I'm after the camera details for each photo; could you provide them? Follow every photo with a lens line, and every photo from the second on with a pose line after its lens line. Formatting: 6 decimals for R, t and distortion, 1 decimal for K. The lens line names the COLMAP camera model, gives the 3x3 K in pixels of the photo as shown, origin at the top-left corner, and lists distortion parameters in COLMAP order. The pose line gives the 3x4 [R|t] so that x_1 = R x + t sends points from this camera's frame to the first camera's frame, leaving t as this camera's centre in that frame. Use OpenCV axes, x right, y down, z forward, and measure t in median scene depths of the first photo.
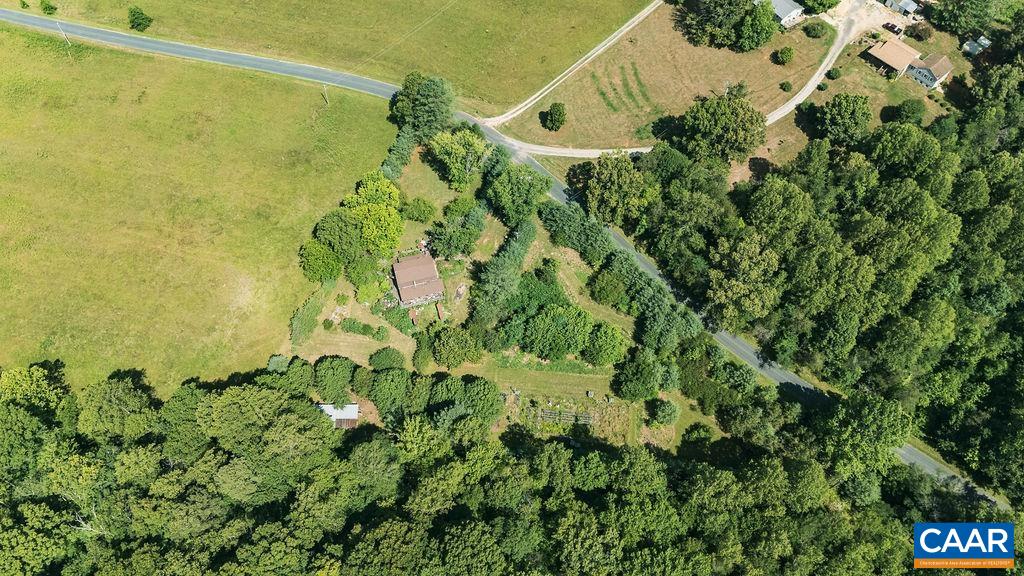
lens RADIAL K [[752.1, 0, 511.2], [0, 752.1, 288.2], [0, 0, 1]] dist [0.028125, -0.027737]
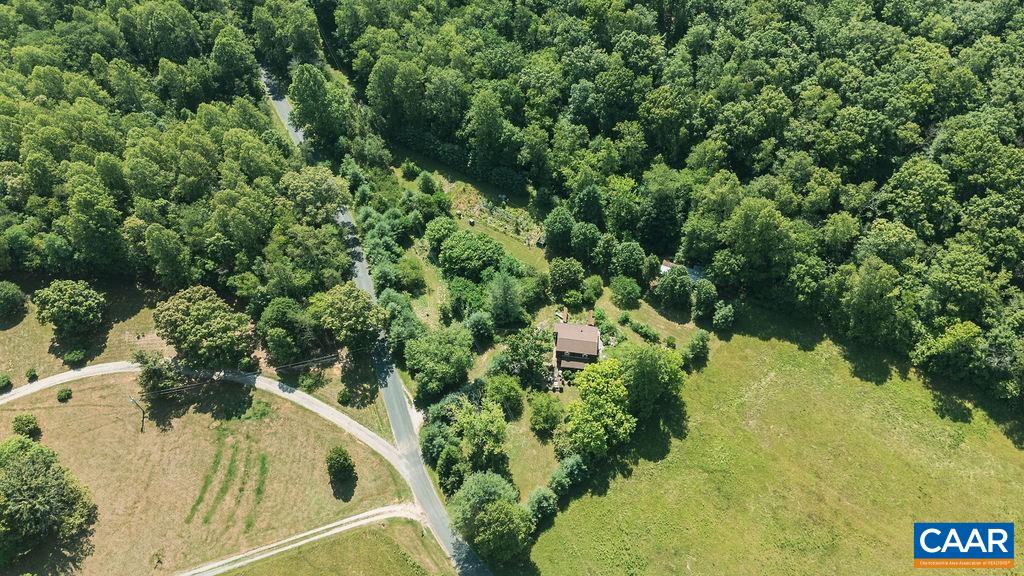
lens RADIAL K [[752.1, 0, 511.0], [0, 752.1, 287.9], [0, 0, 1]] dist [0.028125, -0.027737]
pose [[-0.920032, -0.322715, 0.222252, -0.214461], [0.336969, -0.362135, 0.869086, -0.772763], [-0.199982, 0.874479, 0.441921, 0.459088]]
